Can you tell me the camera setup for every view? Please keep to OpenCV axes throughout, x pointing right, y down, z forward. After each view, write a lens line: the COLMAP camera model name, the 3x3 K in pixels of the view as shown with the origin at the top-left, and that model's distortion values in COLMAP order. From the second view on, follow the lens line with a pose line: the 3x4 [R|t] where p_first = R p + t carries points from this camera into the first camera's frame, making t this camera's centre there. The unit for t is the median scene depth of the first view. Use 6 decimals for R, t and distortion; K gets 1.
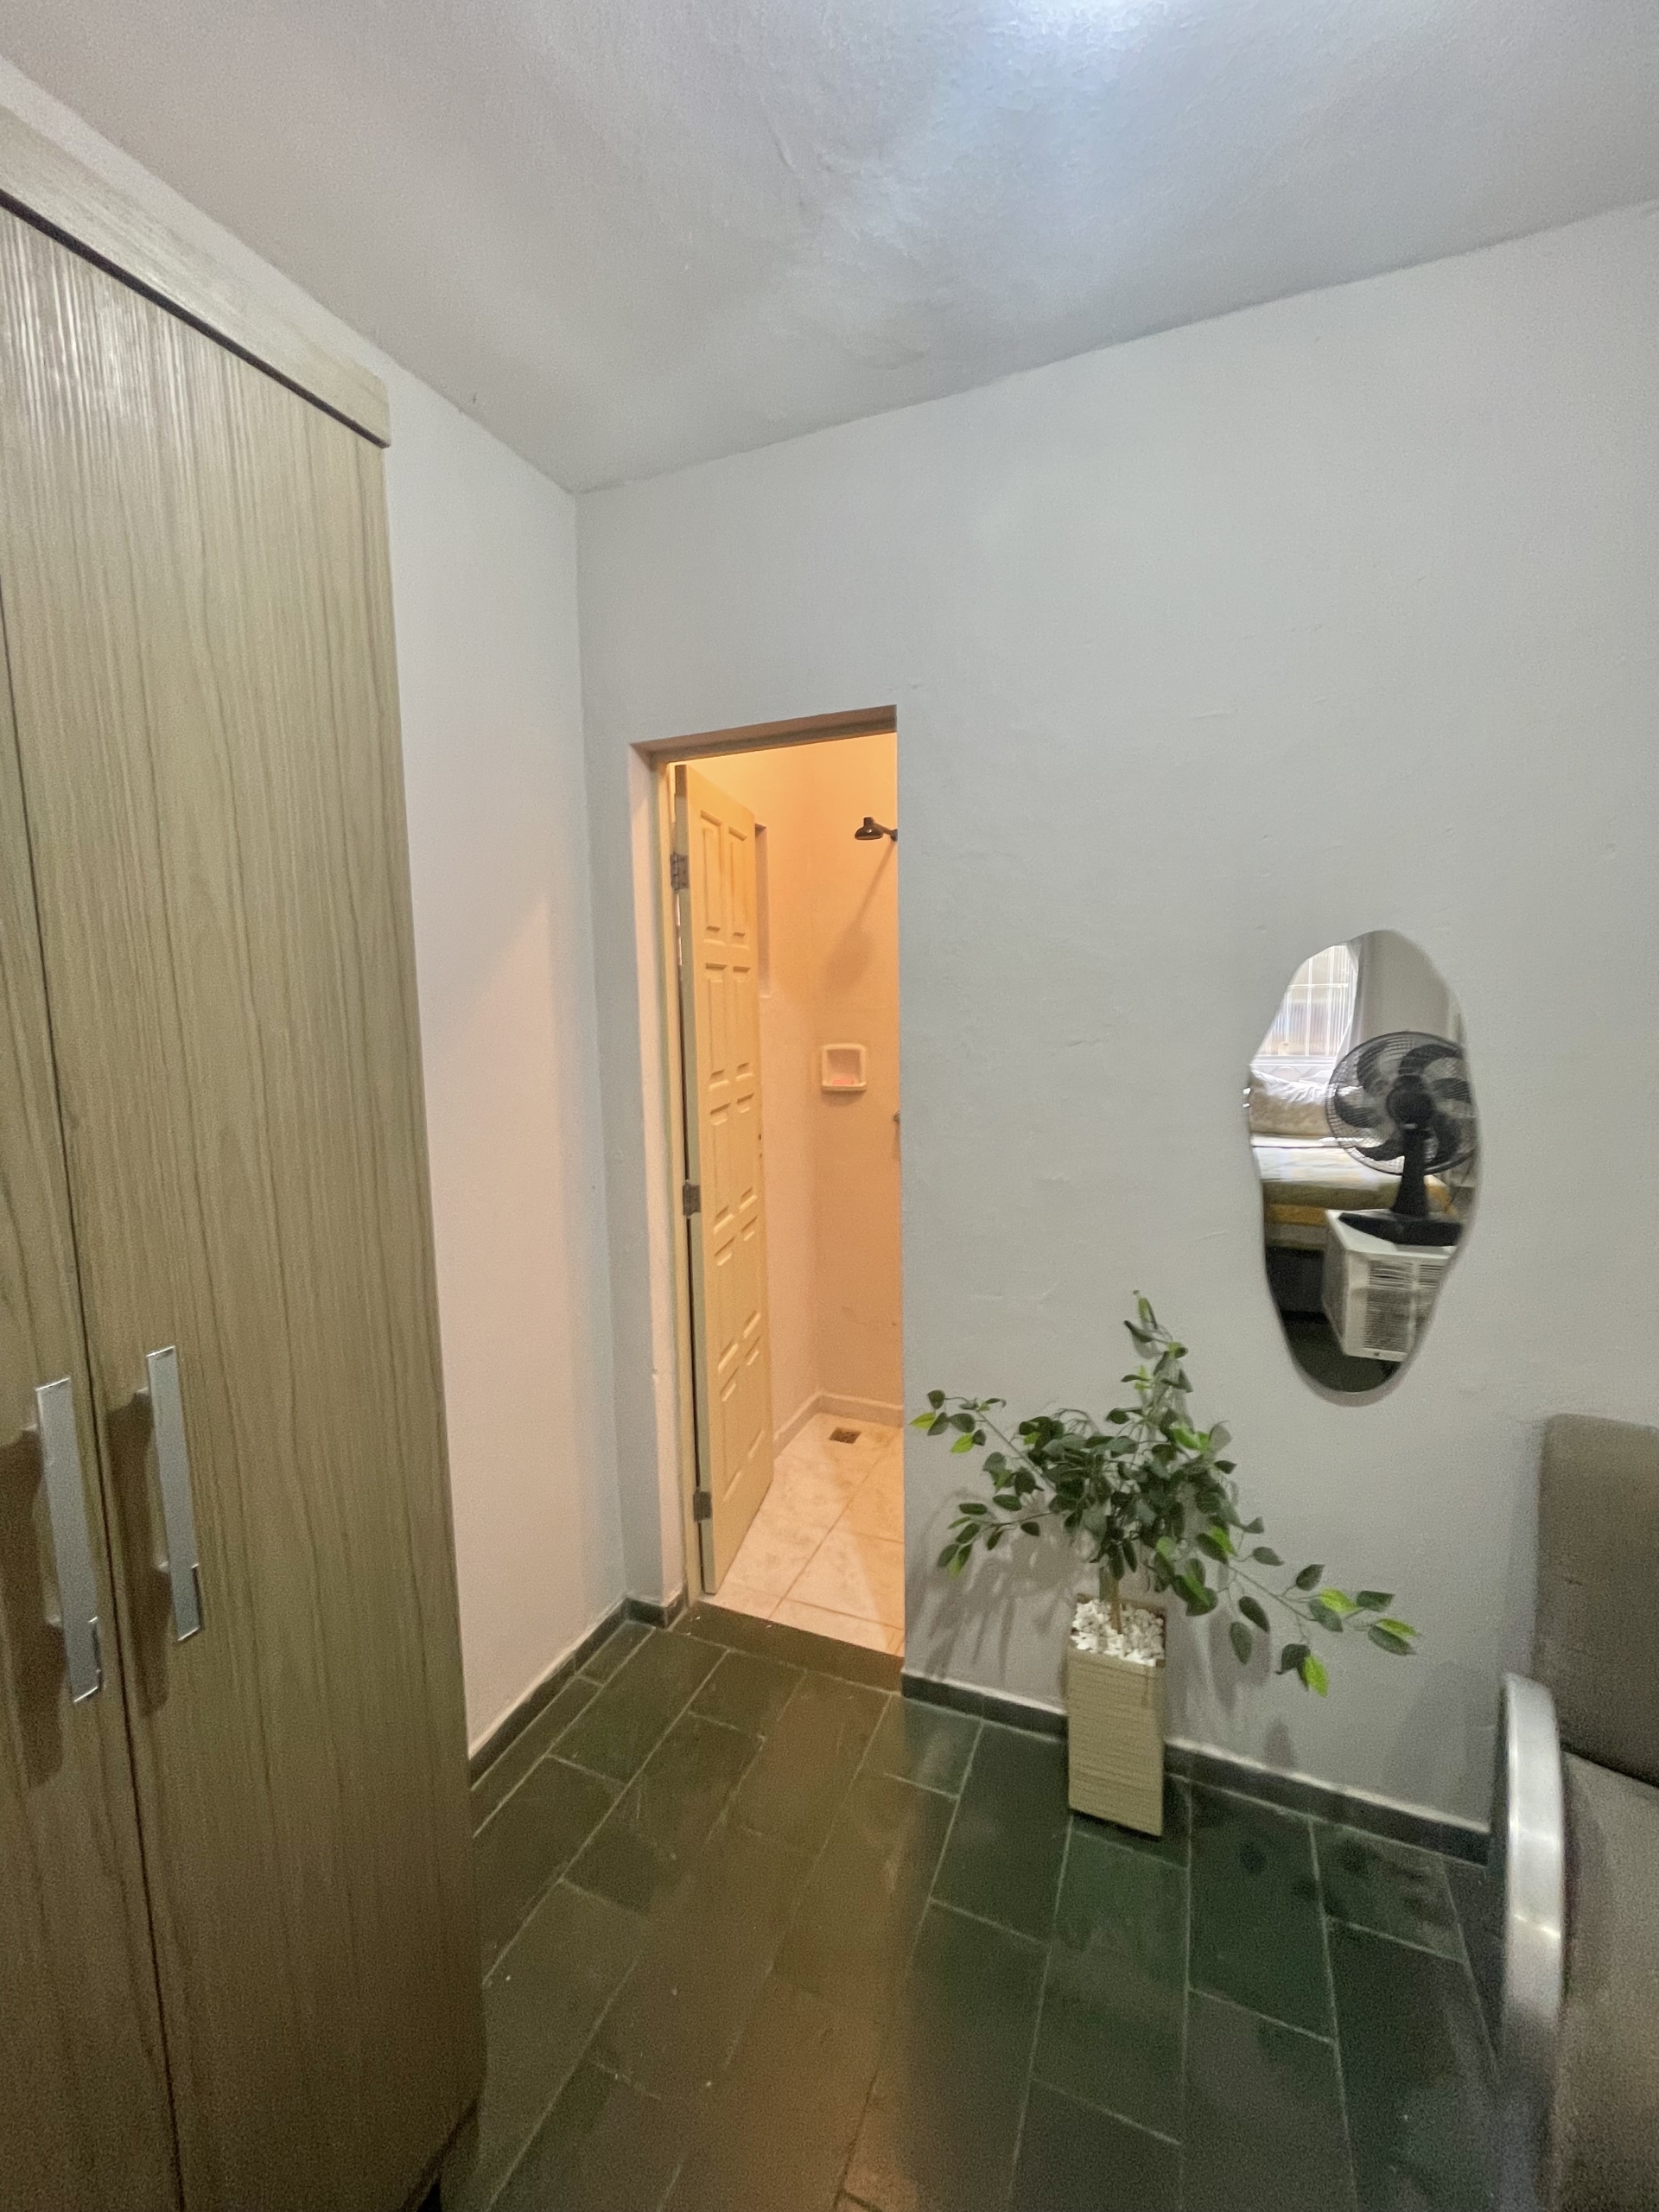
lens RADIAL K [[895.4, 0, 826.4], [0, 895.4, 1094.2], [0, 0, 1]] dist [0.003986, 0.000967]
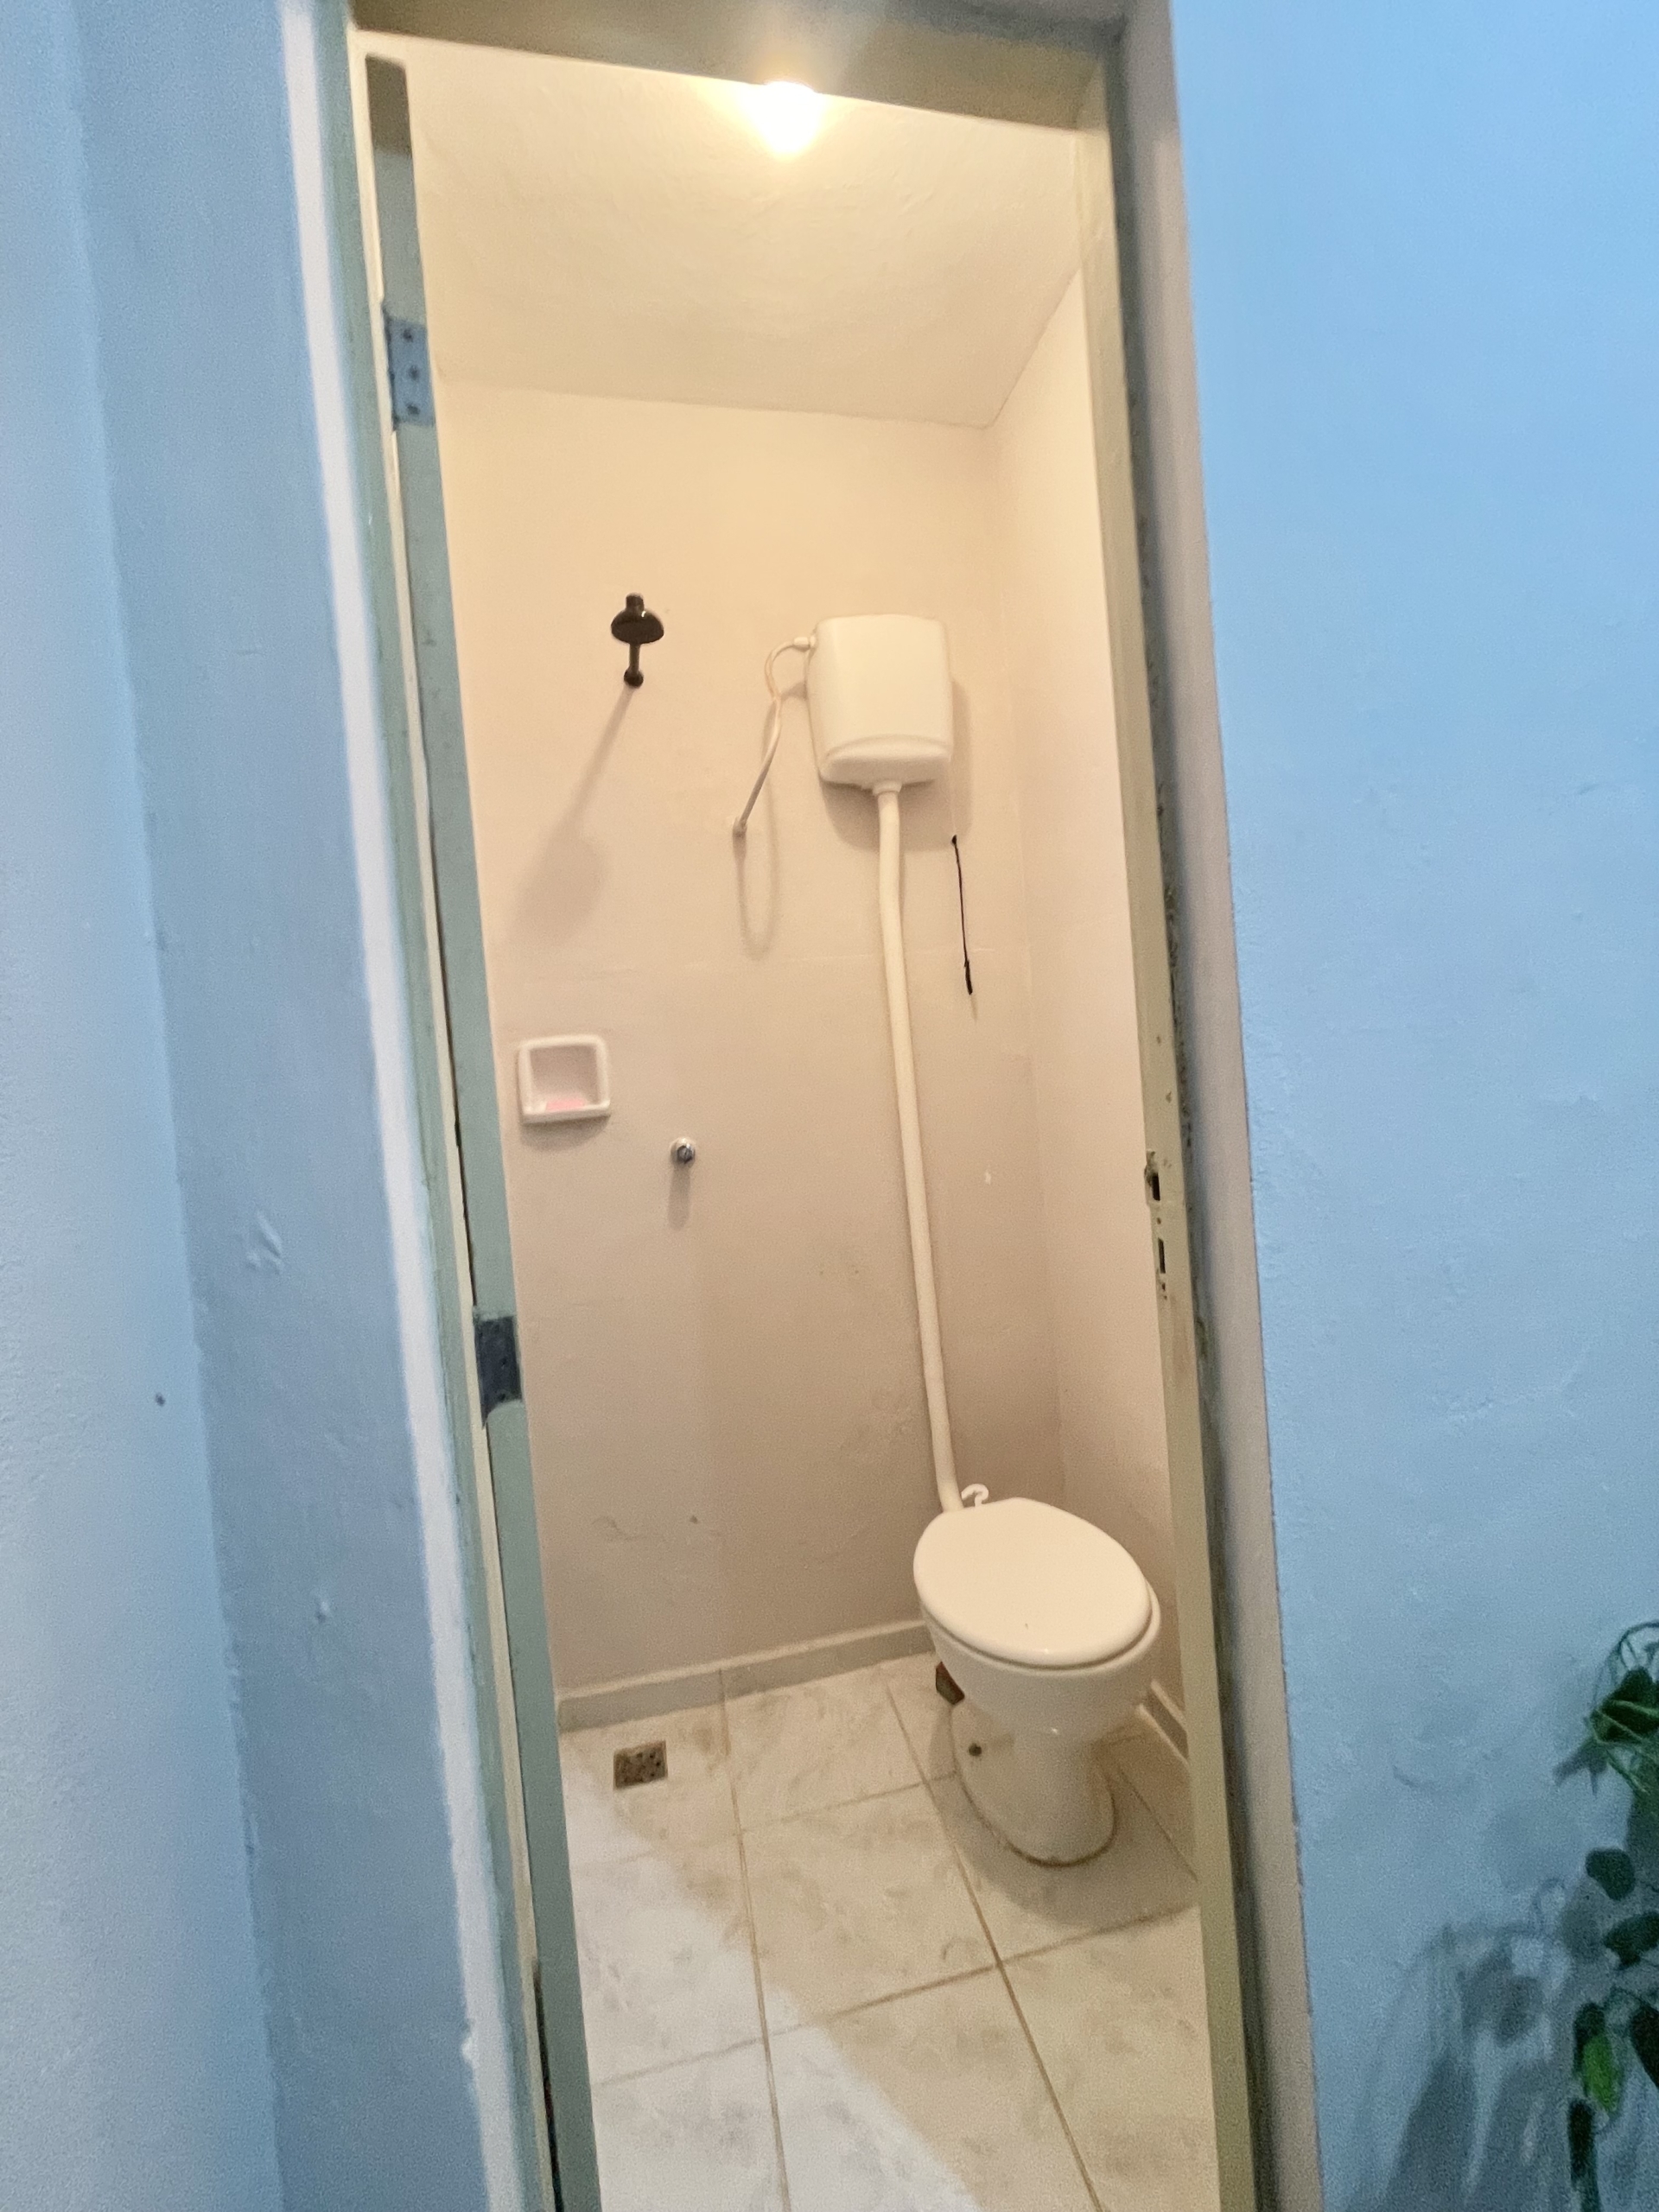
lens RADIAL K [[895.4, 0, 837.6], [0, 895.4, 1094.6], [0, 0, 1]] dist [0.003986, 0.000967]
pose [[0.826777, -0.066070, 0.558637, -0.154764], [0.127031, 0.989355, -0.070994, 0.041693], [-0.547999, 0.129661, 0.826368, 0.450746]]
